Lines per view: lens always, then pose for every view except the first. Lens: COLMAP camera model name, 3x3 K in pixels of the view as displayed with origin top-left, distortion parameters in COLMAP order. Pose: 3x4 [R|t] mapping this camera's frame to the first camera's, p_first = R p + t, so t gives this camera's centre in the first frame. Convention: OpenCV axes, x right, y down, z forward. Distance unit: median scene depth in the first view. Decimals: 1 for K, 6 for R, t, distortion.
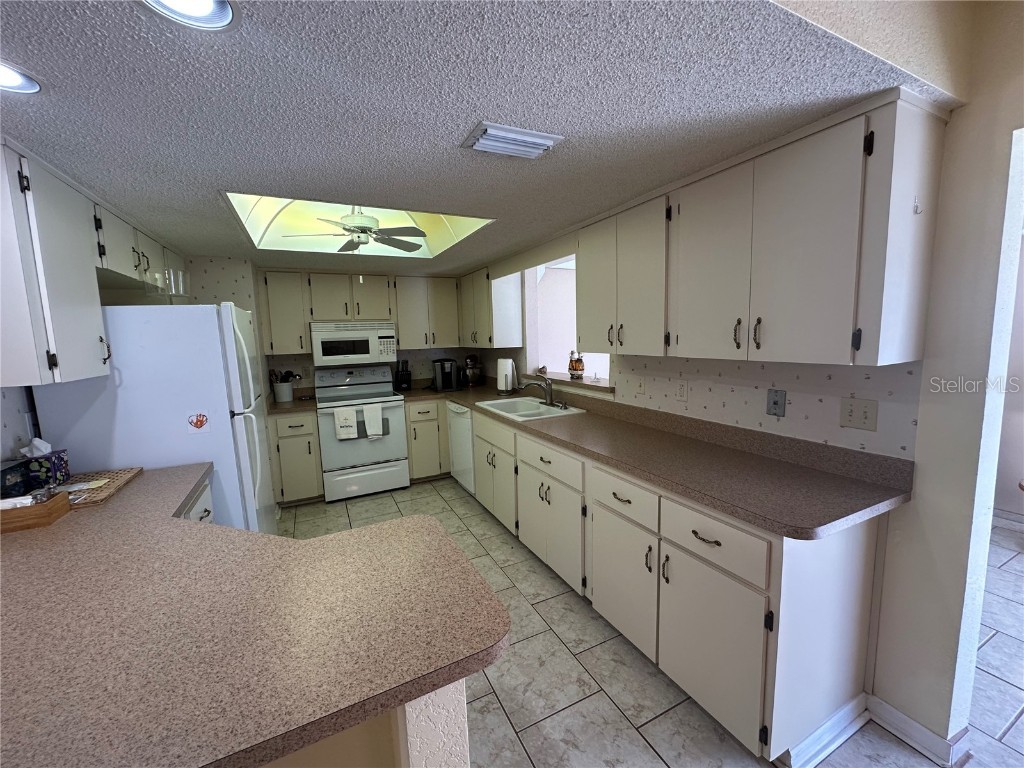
lens RADIAL K [[410.3, 0, 515.2], [0, 410.3, 383.3], [0, 0, 1]] dist [-0.006641, 0.001445]
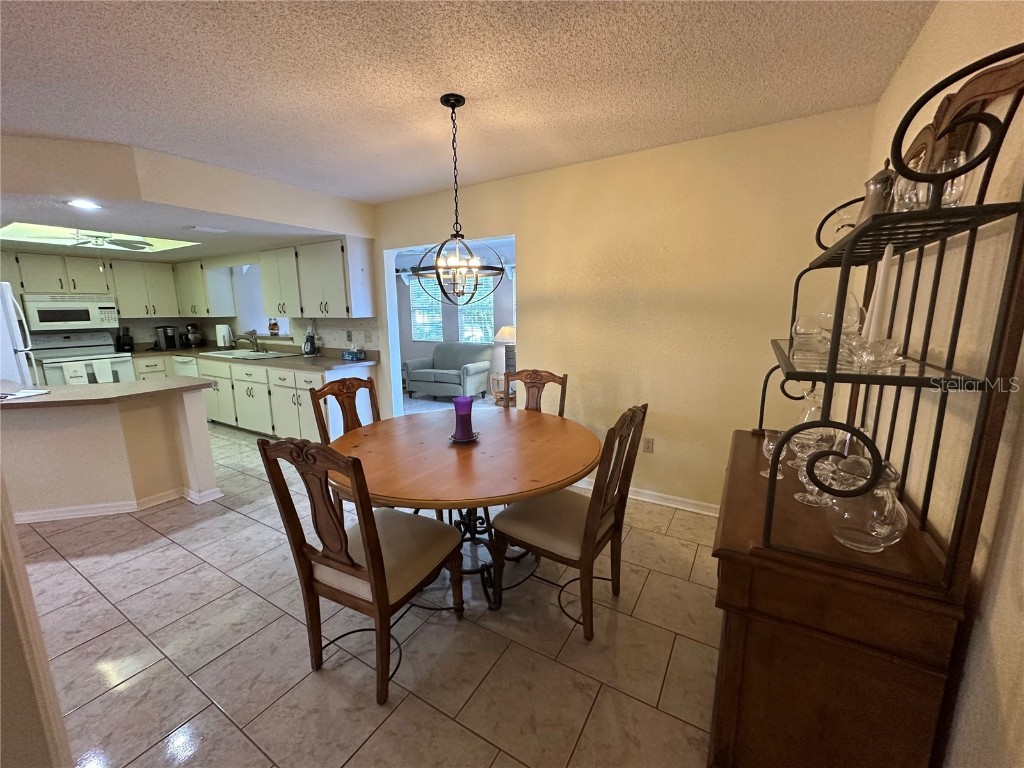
lens RADIAL K [[410.3, 0, 512.8], [0, 410.3, 381.3], [0, 0, 1]] dist [-0.006641, 0.001445]
pose [[0.844453, -0.073406, 0.530576, 0.063405], [0.049198, 0.997007, 0.059635, 0.106544], [-0.533366, -0.024255, 0.845537, -0.790586]]
